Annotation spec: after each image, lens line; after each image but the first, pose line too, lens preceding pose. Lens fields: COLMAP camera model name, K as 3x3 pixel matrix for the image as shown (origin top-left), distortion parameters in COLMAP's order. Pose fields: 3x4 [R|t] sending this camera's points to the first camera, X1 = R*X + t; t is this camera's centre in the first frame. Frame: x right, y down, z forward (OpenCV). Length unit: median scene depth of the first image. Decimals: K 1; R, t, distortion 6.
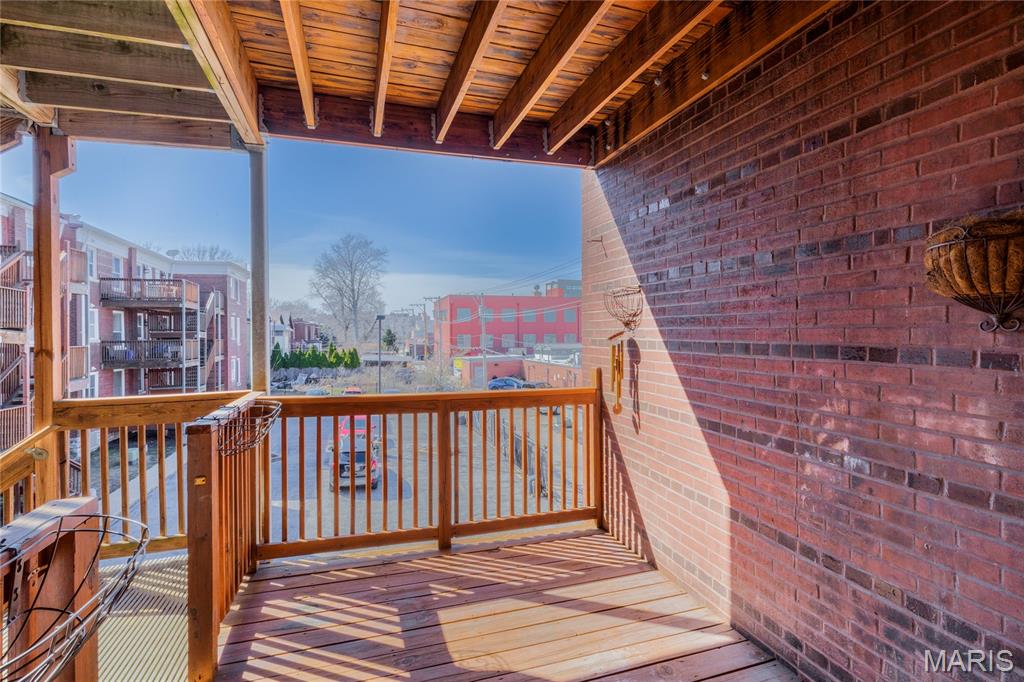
lens RADIAL K [[469.6, 0, 492.3], [0, 469.6, 332.9], [0, 0, 1]] dist [0.012694, -0.002642]
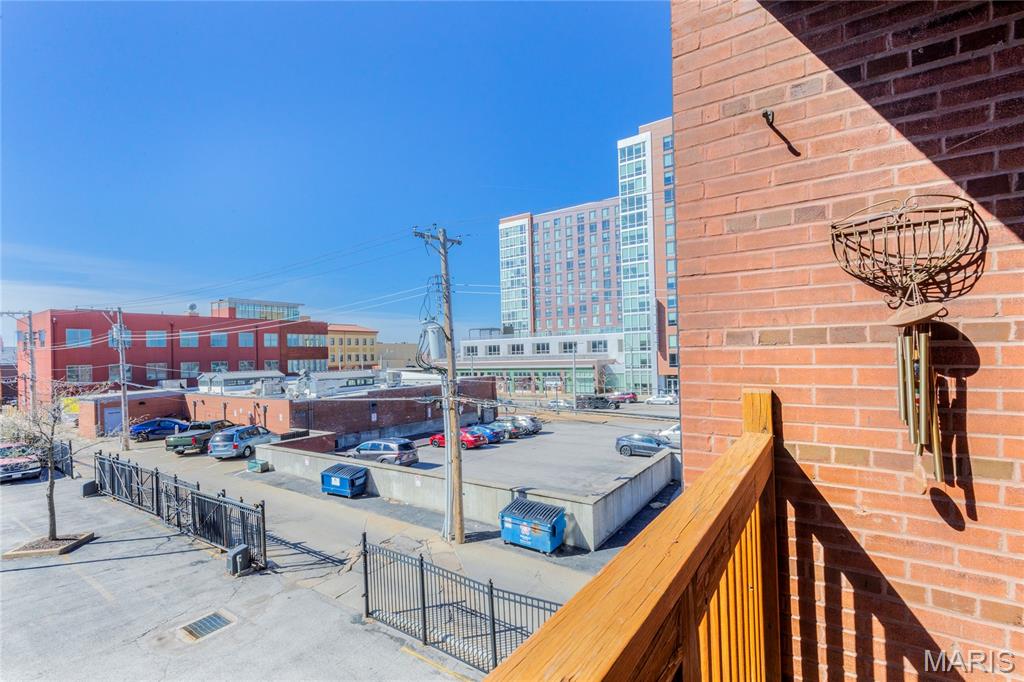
lens RADIAL K [[469.6, 0, 516.0], [0, 469.6, 349.3], [0, 0, 1]] dist [0.012694, -0.002642]
pose [[0.774052, -0.003851, 0.633110, -0.339966], [0.015618, 0.999793, -0.013014, 0.043293], [-0.632929, 0.019961, 0.773952, 0.999395]]
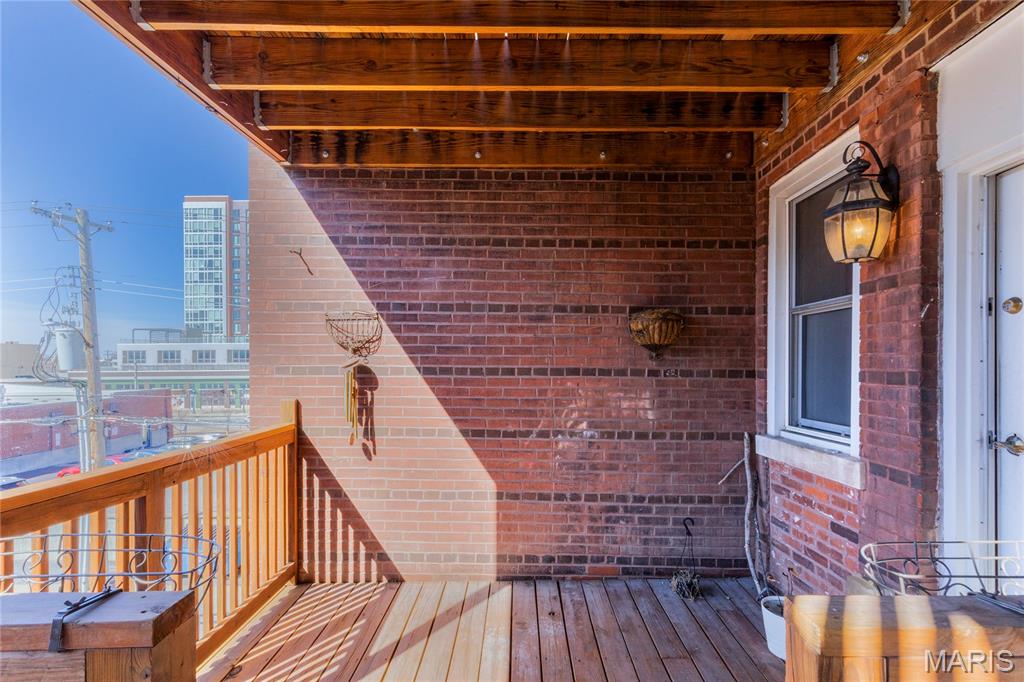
lens RADIAL K [[469.6, 0, 513.2], [0, 469.6, 363.8], [0, 0, 1]] dist [0.012694, -0.002642]
pose [[0.301238, 0.003911, 0.953541, -0.603067], [-0.004276, 0.999987, -0.002751, 0.011307], [-0.953539, -0.003249, 0.301251, 0.451076]]
